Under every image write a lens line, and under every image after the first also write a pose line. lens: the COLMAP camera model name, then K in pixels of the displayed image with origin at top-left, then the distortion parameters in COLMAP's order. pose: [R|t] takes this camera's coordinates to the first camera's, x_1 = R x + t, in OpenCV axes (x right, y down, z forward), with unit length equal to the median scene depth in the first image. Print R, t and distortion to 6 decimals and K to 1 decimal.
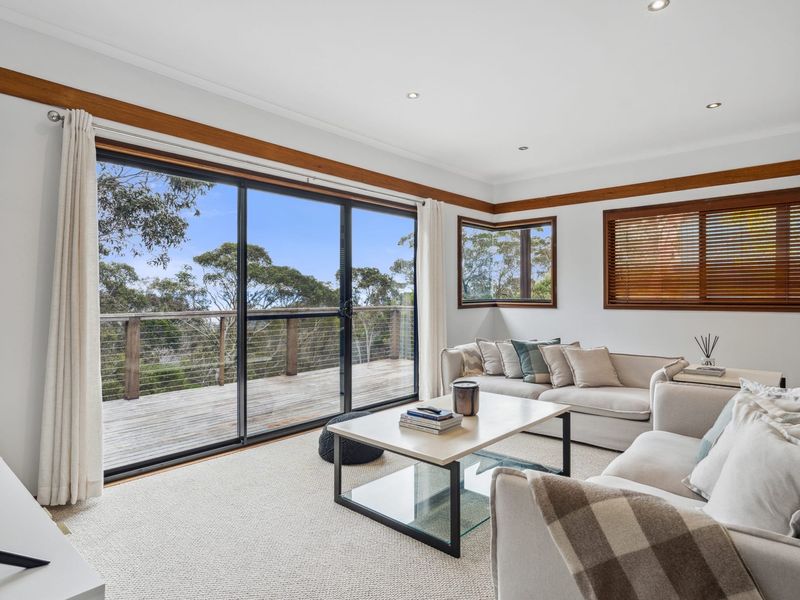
lens RADIAL K [[464.5, 0, 400.0], [0, 464.5, 300.0], [0, 0, 1]] dist [0.003666, 0.000656]
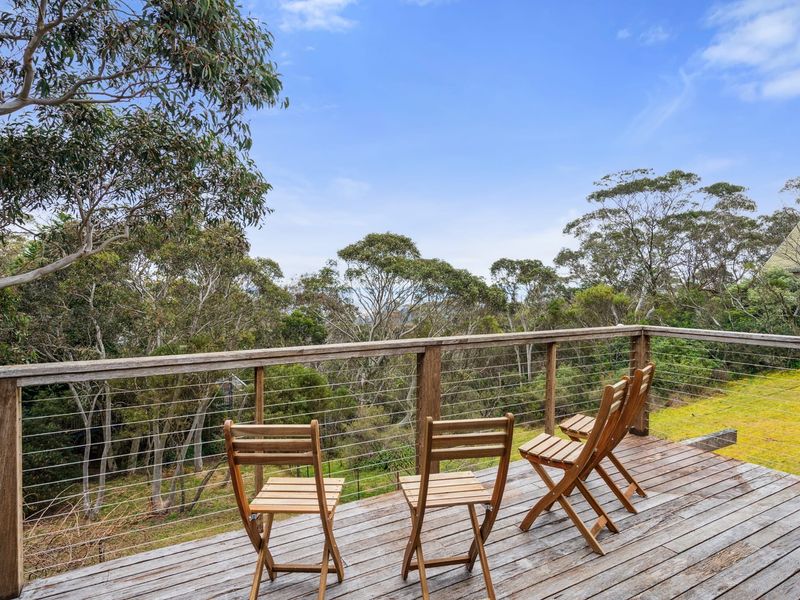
lens RADIAL K [[464.5, 0, 400.0], [0, 464.5, 300.0], [0, 0, 1]] dist [0.003666, 0.000656]
pose [[0.948270, 0.005366, -0.317419, -0.034961], [-0.001764, 0.999931, 0.011636, -0.006754], [0.317459, -0.010474, 0.948214, 0.167883]]
